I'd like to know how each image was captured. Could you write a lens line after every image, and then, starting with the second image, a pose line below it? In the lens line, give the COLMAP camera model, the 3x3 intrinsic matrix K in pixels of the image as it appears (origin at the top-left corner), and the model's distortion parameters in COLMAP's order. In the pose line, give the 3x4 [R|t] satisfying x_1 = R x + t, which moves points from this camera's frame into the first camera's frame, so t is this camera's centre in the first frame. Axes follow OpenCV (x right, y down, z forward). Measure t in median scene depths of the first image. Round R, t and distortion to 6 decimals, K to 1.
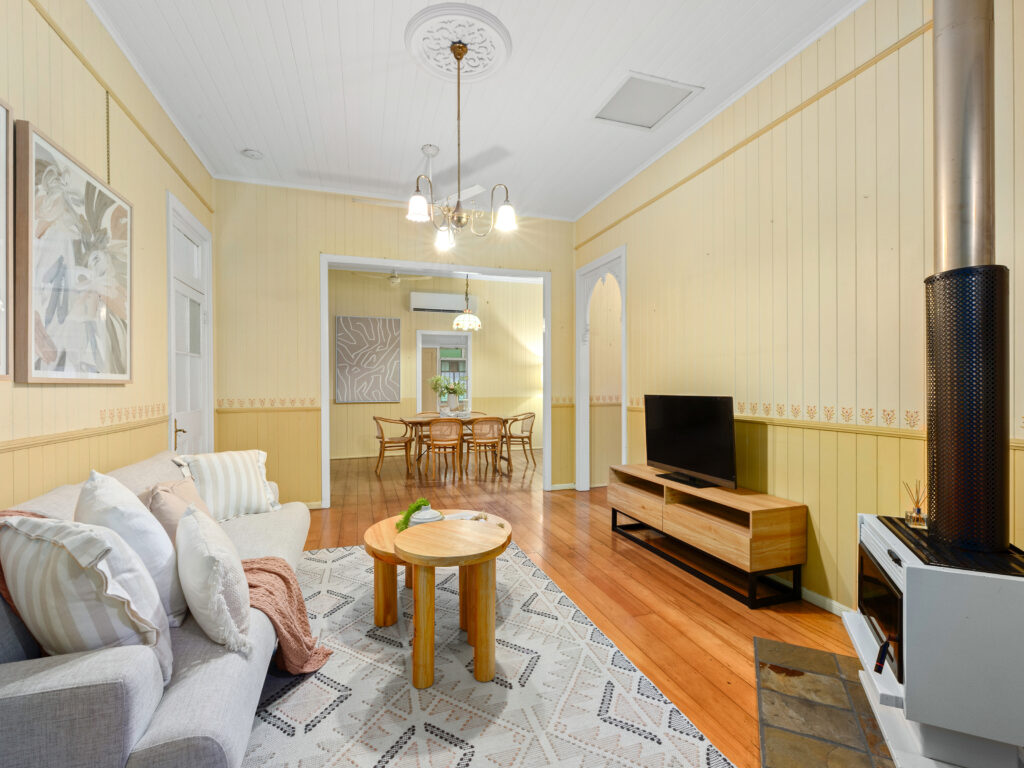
lens RADIAL K [[459.5, 0, 513.3], [0, 459.5, 384.1], [0, 0, 1]] dist [0.000655, -0.000683]
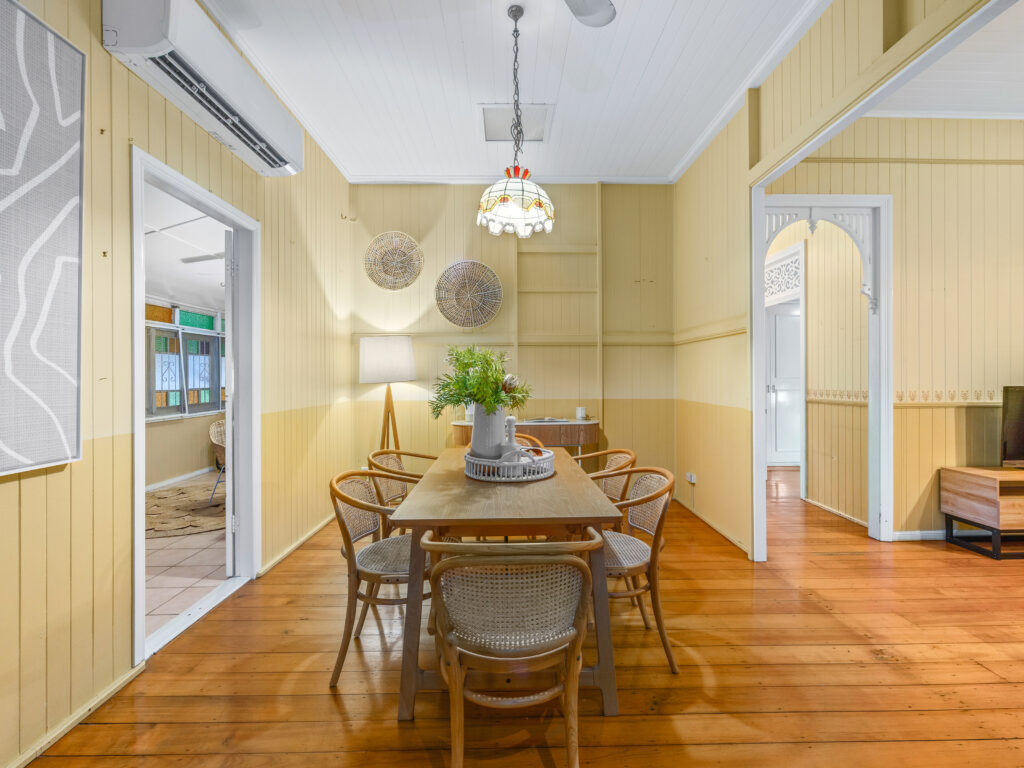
lens RADIAL K [[459.5, 0, 513.1], [0, 459.5, 377.0], [0, 0, 1]] dist [0.000655, -0.000683]
pose [[0.306940, -0.004194, 0.951720, -1.185200], [-0.000674, 0.999989, 0.004624, 0.001726], [-0.951729, -0.002061, 0.306934, 2.049228]]
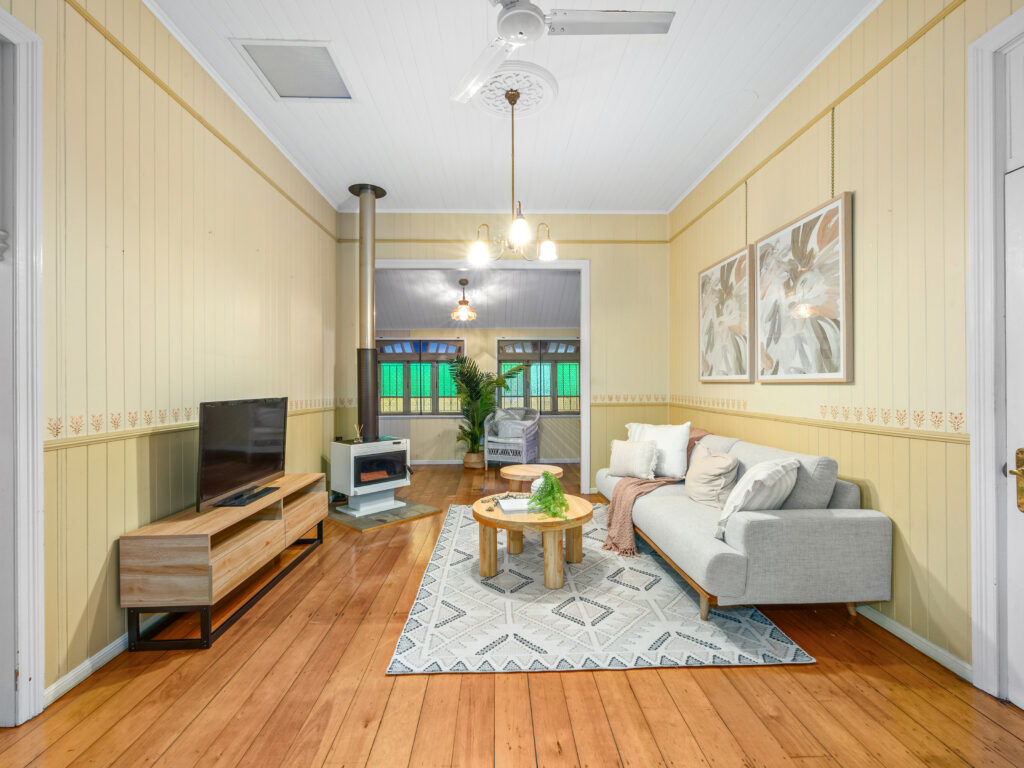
lens RADIAL K [[459.5, 0, 514.6], [0, 459.5, 386.7], [0, 0, 1]] dist [0.000655, -0.000683]
pose [[-0.960504, 0.007064, 0.278176, -0.387869], [0.006496, 0.999975, -0.002963, 0.007284], [-0.278190, -0.001039, -0.960526, 1.858631]]
